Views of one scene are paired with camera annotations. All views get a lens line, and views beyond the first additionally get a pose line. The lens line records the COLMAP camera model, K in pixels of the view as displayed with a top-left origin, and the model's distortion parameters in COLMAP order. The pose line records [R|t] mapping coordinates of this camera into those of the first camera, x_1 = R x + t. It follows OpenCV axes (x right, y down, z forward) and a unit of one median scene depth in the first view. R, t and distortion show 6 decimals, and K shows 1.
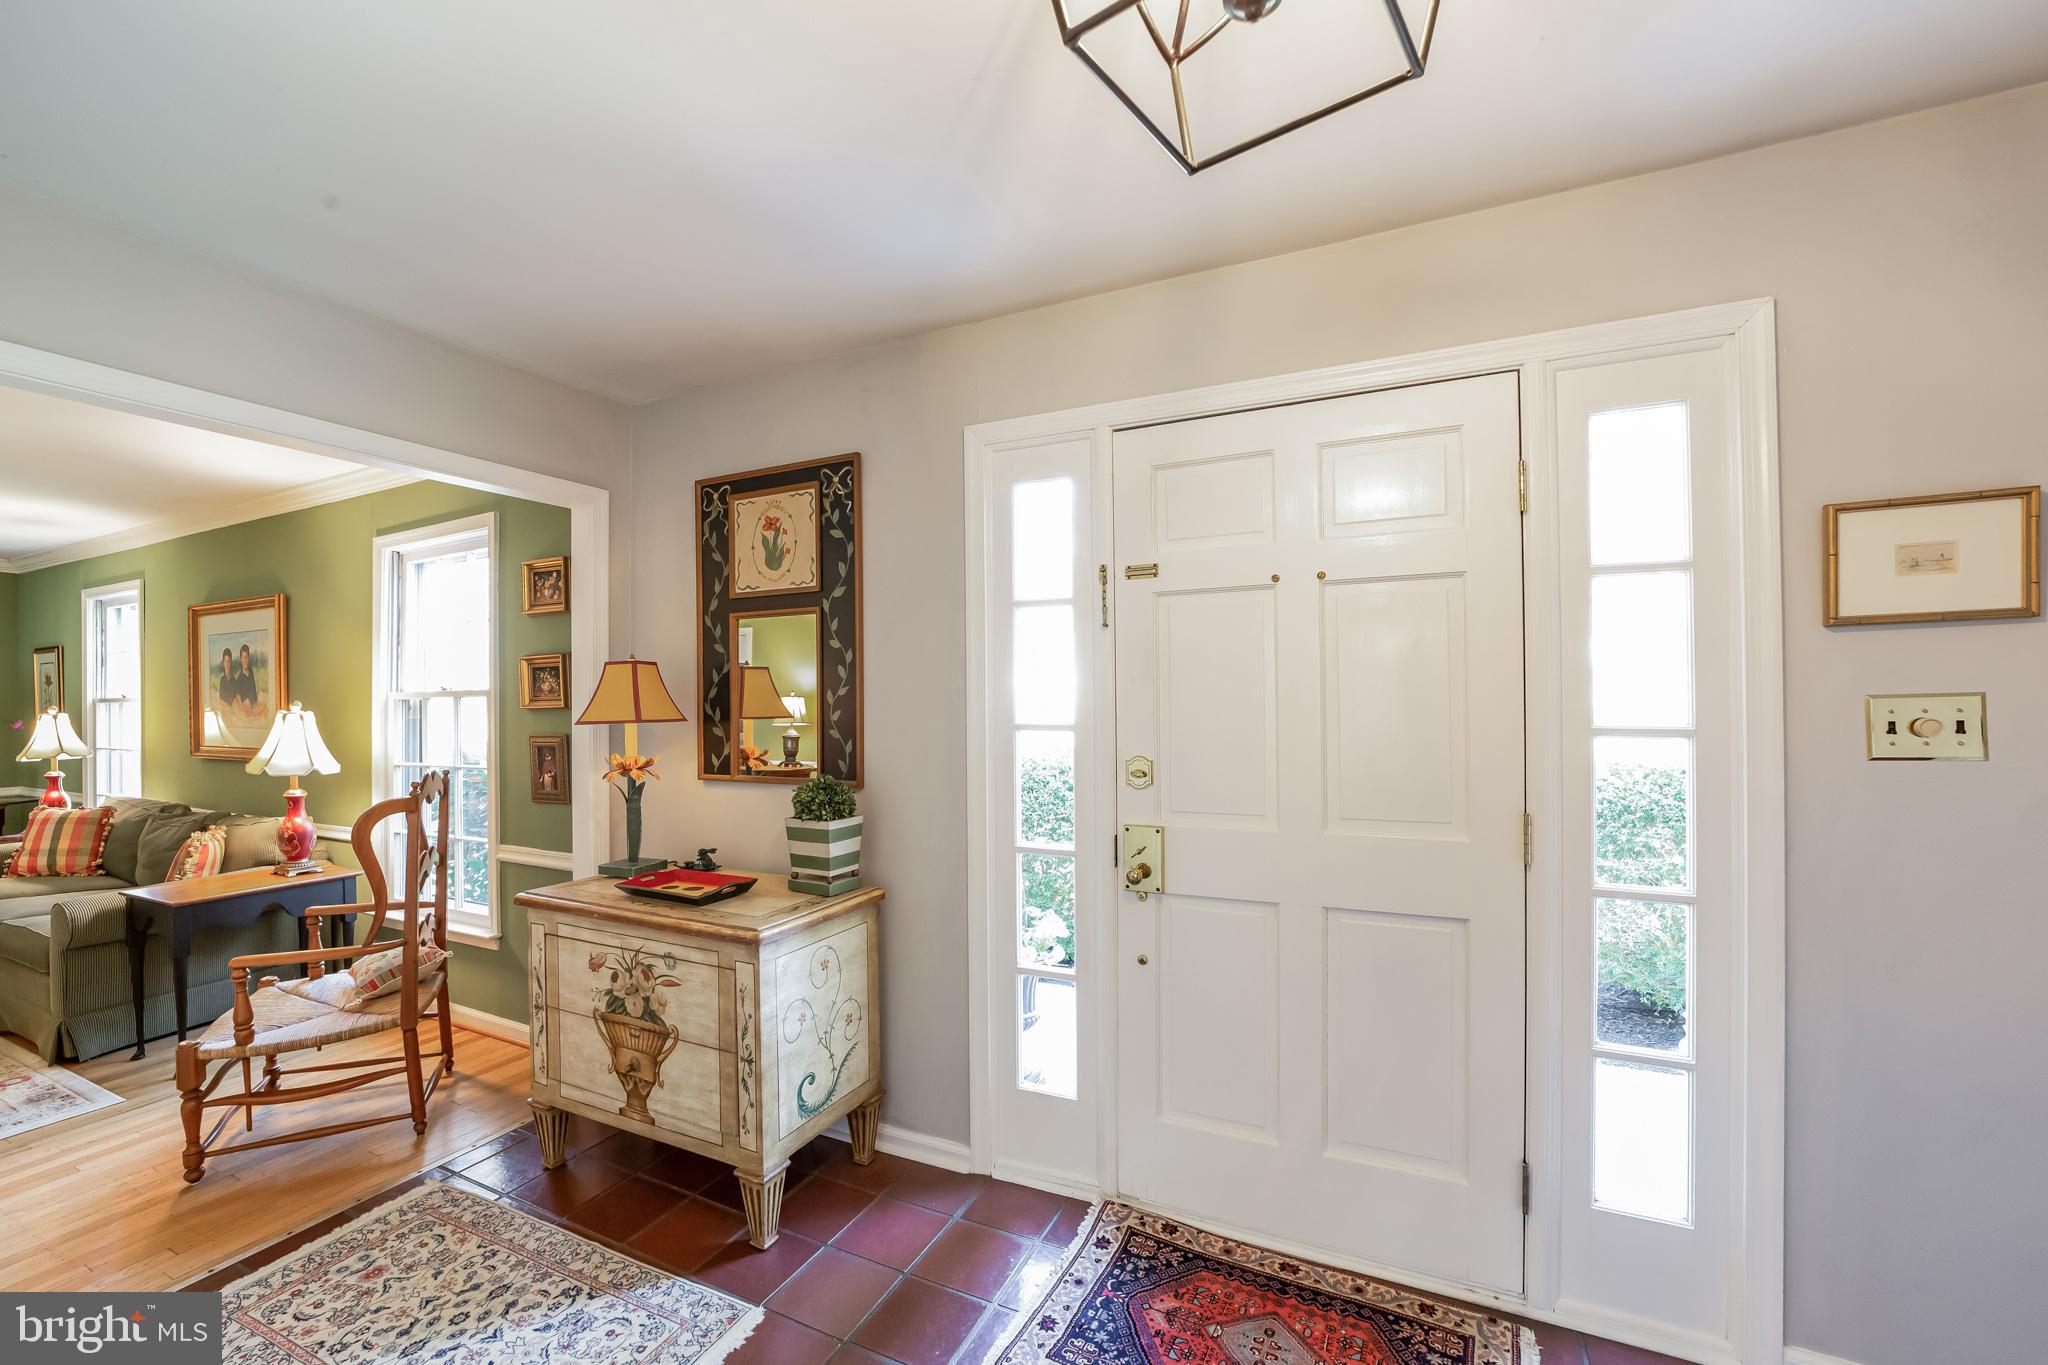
lens RADIAL K [[795.7, 0, 1020.1], [0, 795.7, 693.5], [0, 0, 1]] dist [-0.008634, 0.000463]
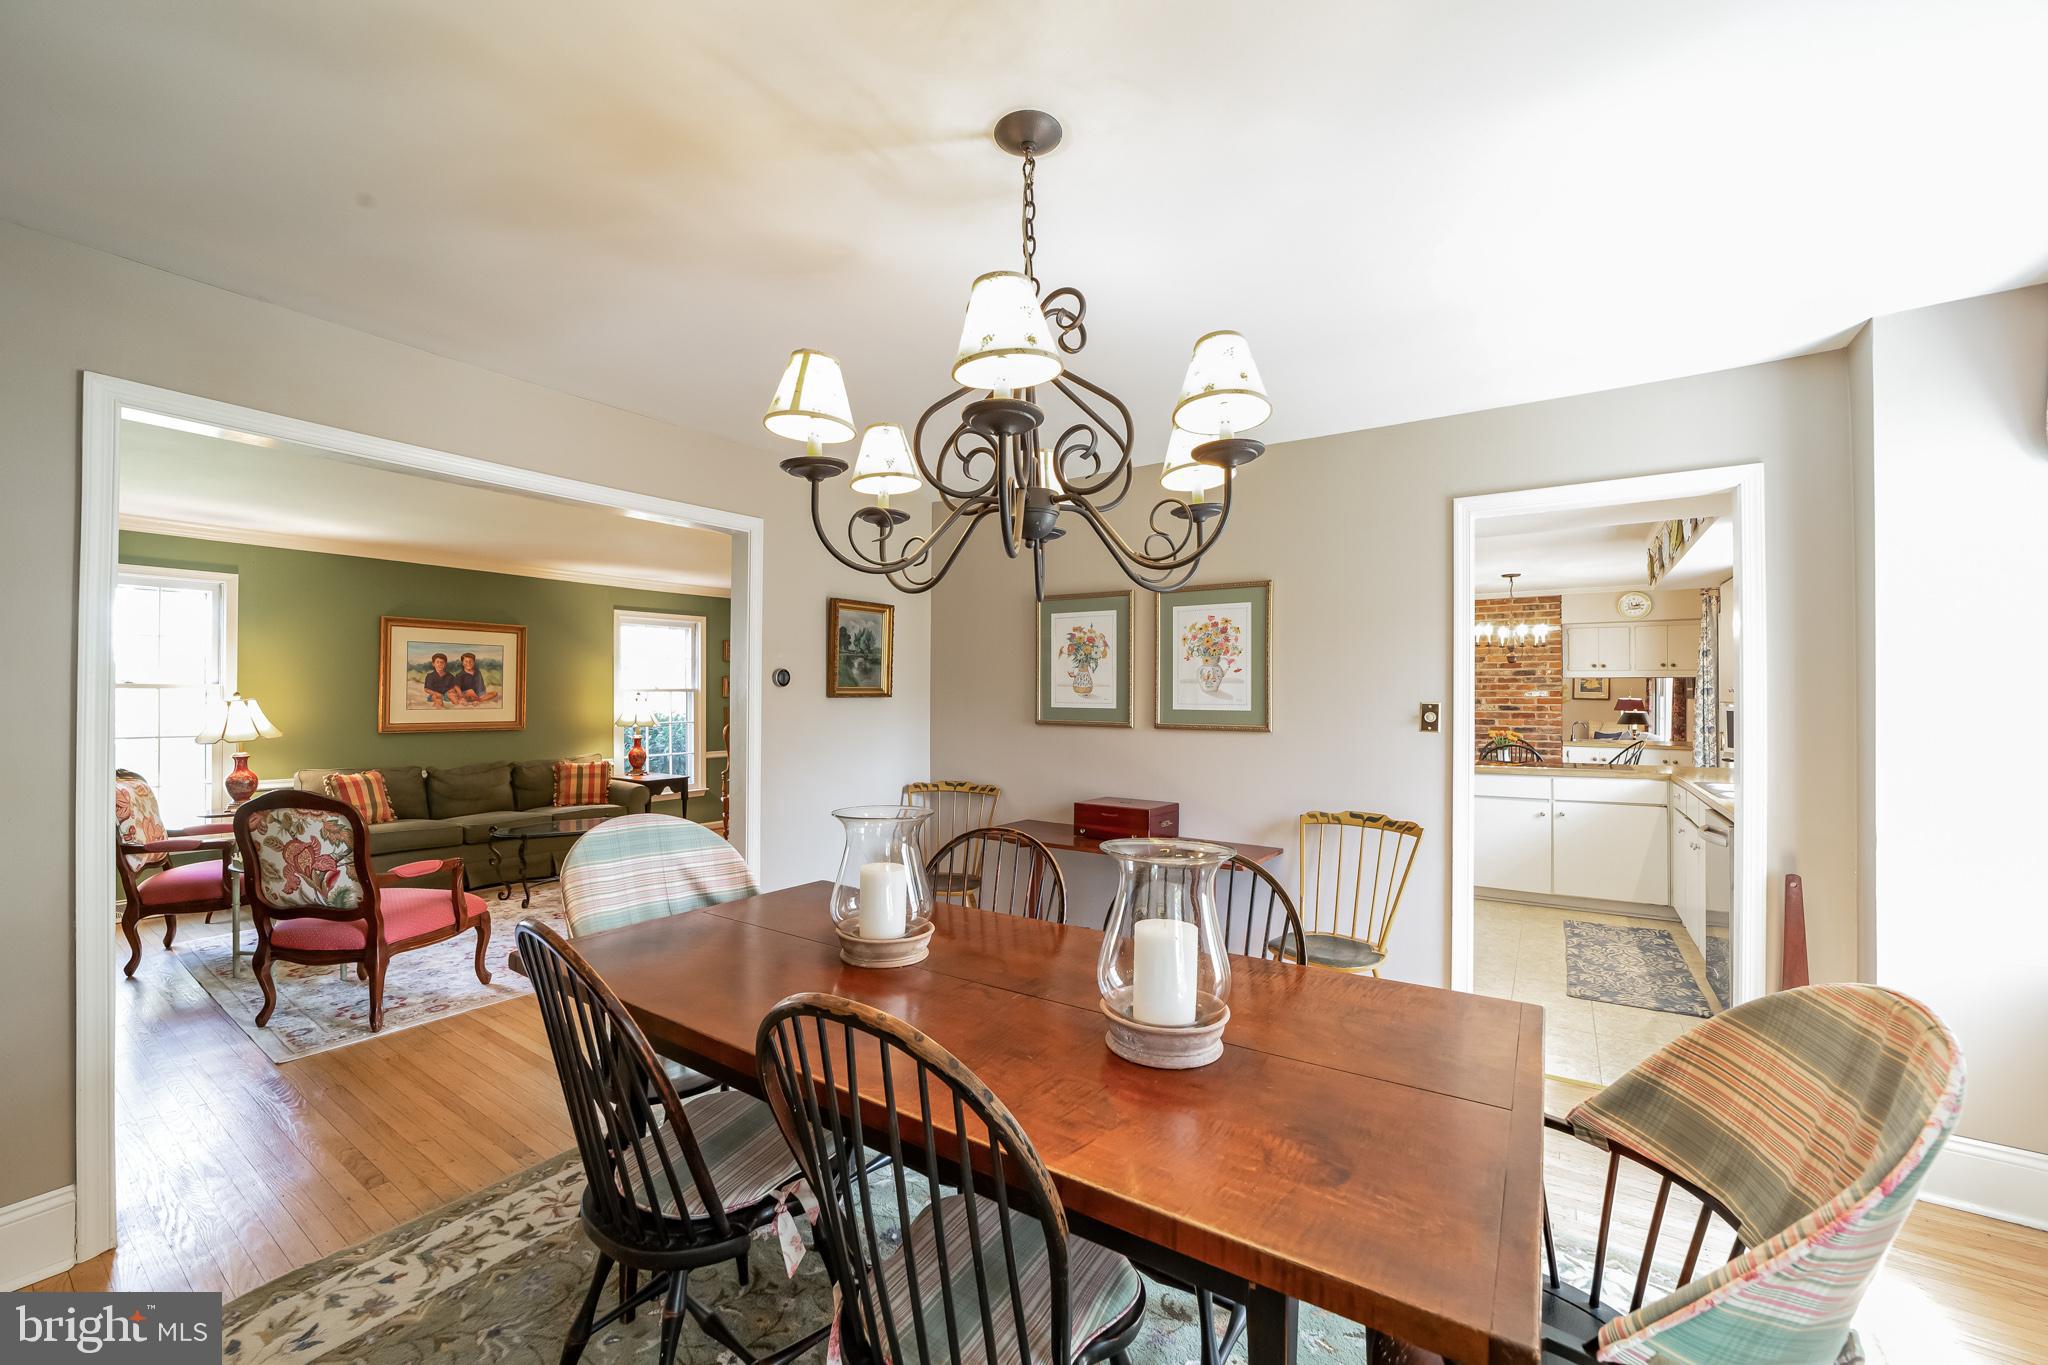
lens RADIAL K [[795.7, 0, 1020.1], [0, 795.7, 693.5], [0, 0, 1]] dist [-0.008634, 0.000463]
pose [[0.164631, 0.011883, 0.986284, -2.273843], [-0.009080, 0.999903, -0.010531, 0.020329], [-0.986314, -0.007222, 0.164722, -0.263316]]
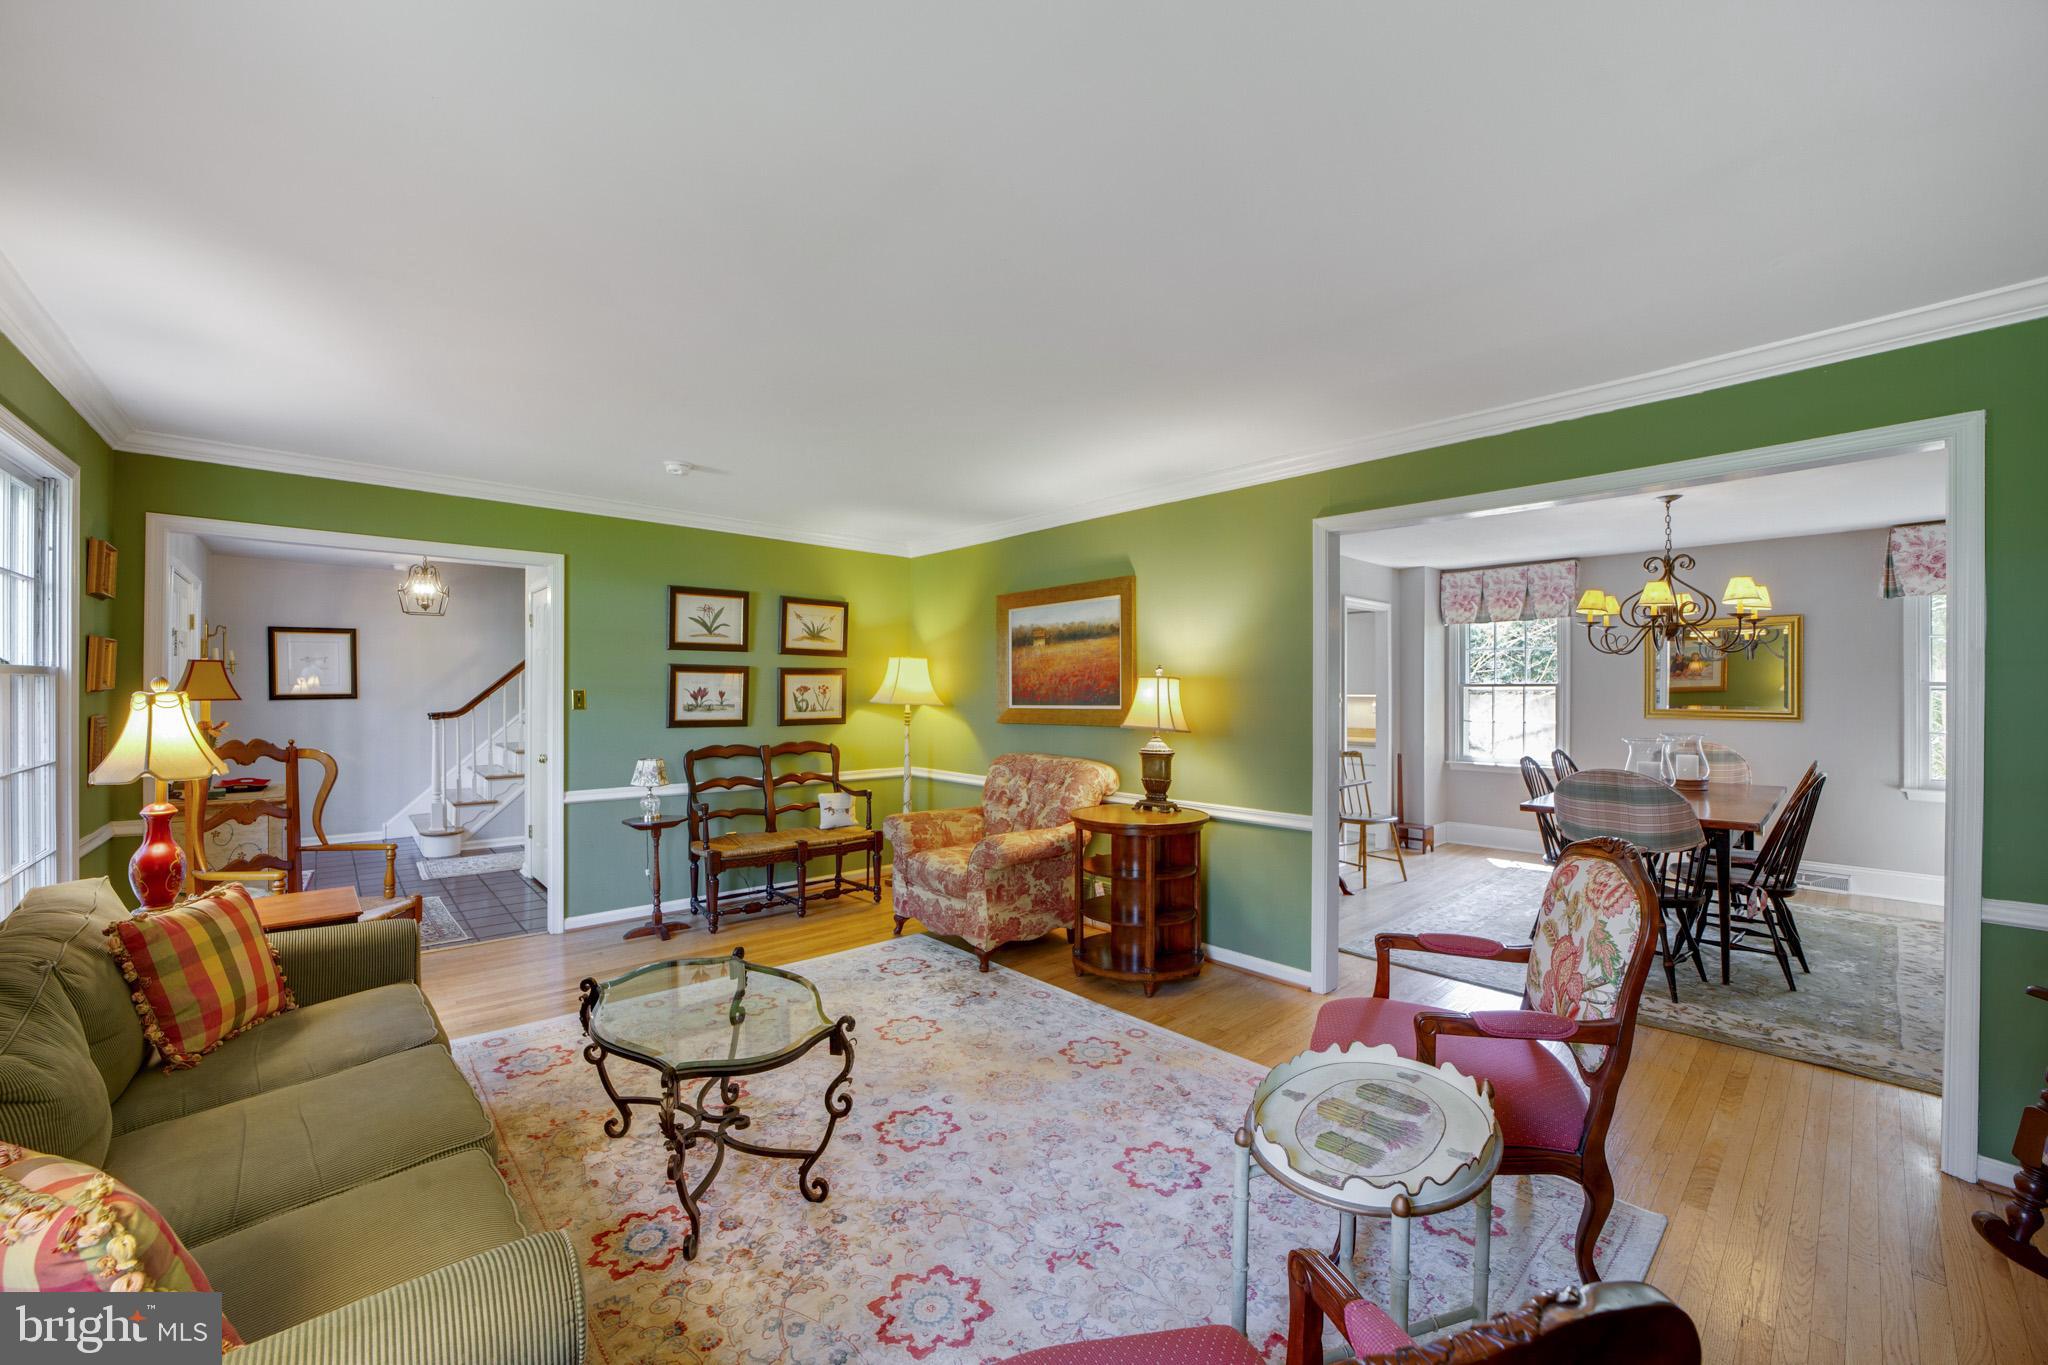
lens RADIAL K [[795.7, 0, 1020.1], [0, 795.7, 693.5], [0, 0, 1]] dist [-0.008634, 0.000463]
pose [[-0.931605, 0.002746, 0.363463, -1.499063], [0.000482, 0.999980, -0.006320, 0.025032], [-0.363473, -0.005713, -0.931587, 1.089017]]
